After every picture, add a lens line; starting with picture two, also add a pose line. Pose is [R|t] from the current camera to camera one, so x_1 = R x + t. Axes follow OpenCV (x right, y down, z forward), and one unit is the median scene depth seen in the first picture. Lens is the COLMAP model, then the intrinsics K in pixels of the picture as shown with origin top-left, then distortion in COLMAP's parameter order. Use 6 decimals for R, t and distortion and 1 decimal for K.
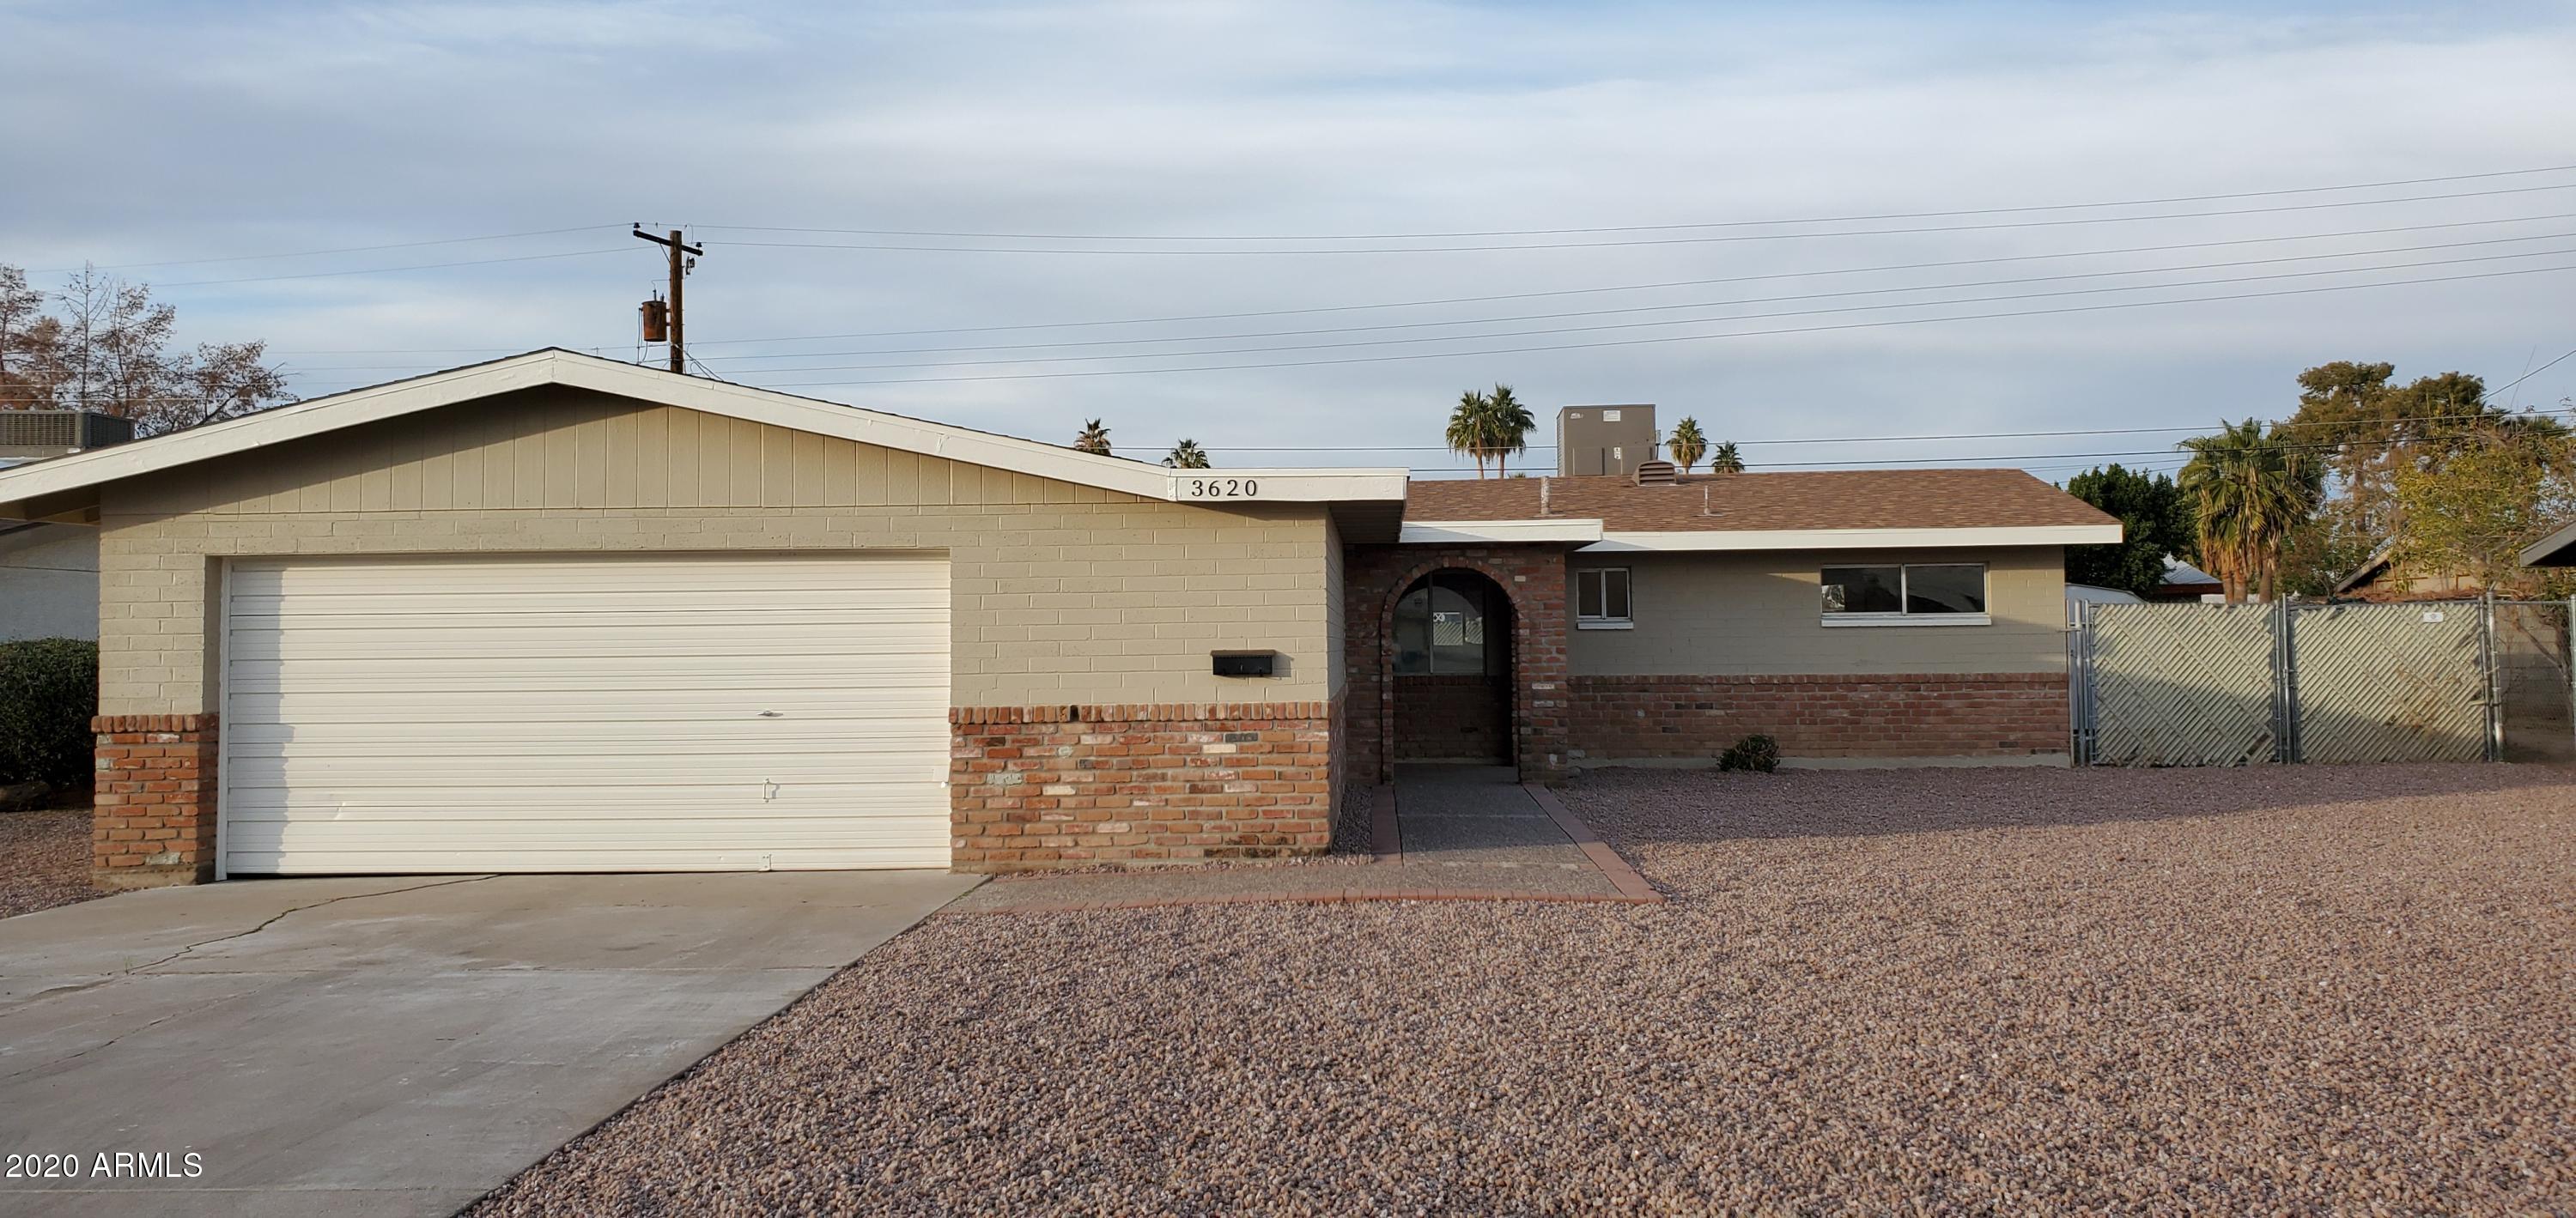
lens RADIAL K [[1973.9, 0, 1353.7], [0, 1973.9, 605.2], [0, 0, 1]] dist [0.098478, -0.170879]
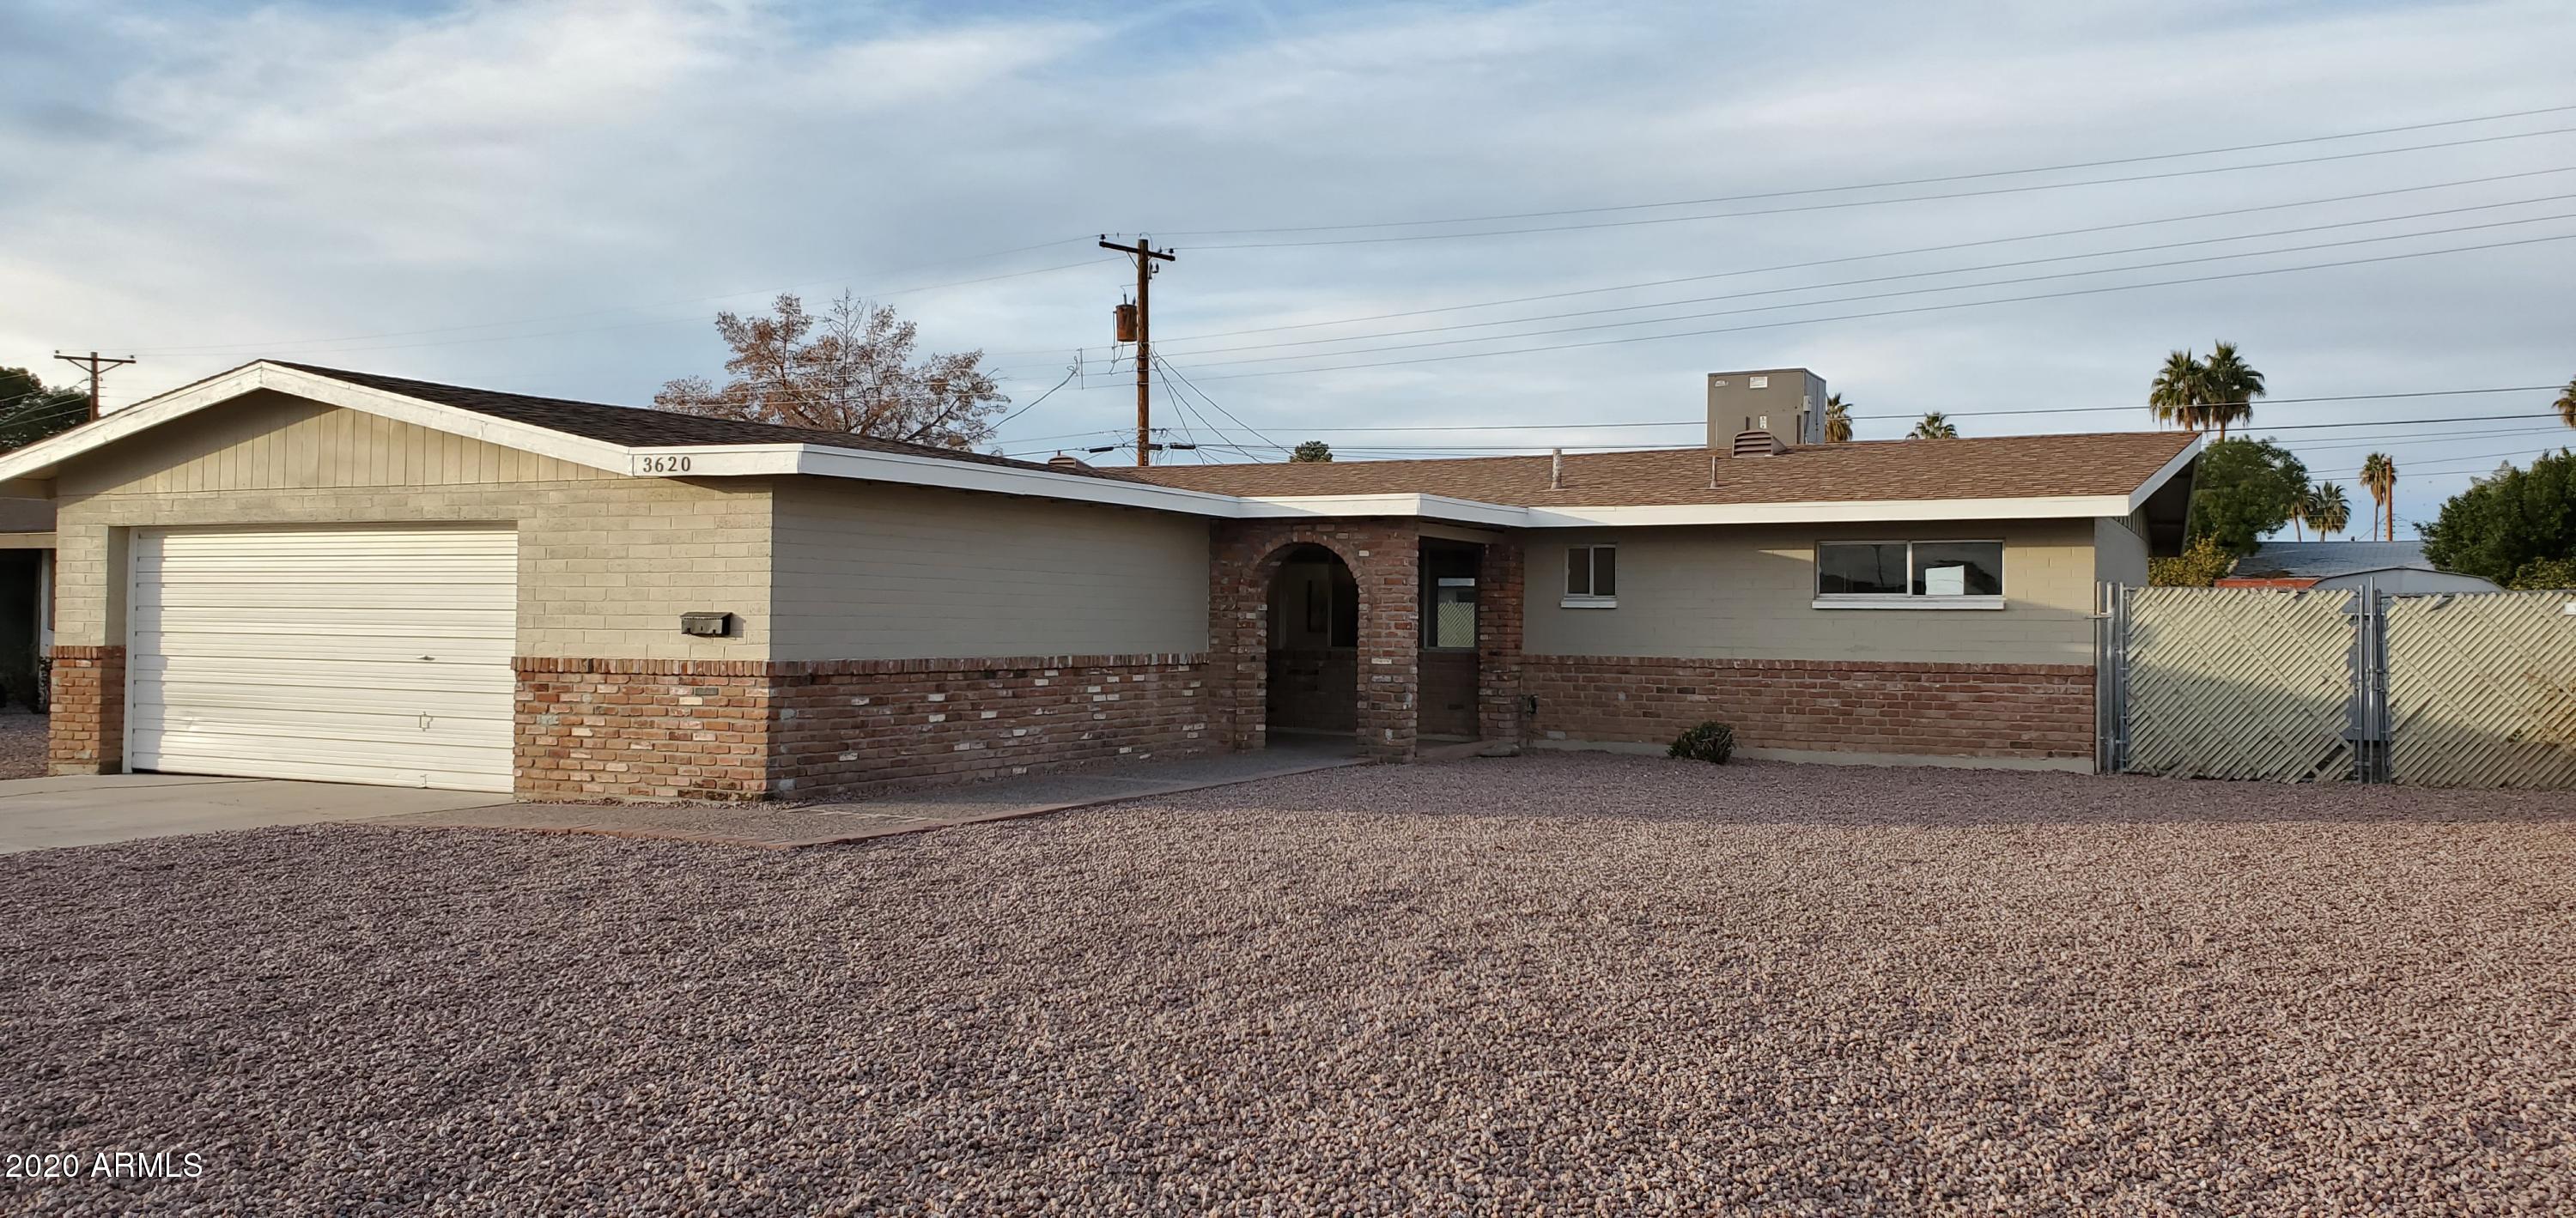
lens RADIAL K [[1973.9, 0, 1353.7], [0, 1973.9, 605.2], [0, 0, 1]] dist [0.098478, -0.170879]
pose [[0.913521, 0.016071, -0.406473, 0.416177], [-0.011925, 0.999848, 0.012732, 0.000342], [0.406616, -0.006784, 0.913574, 0.075067]]
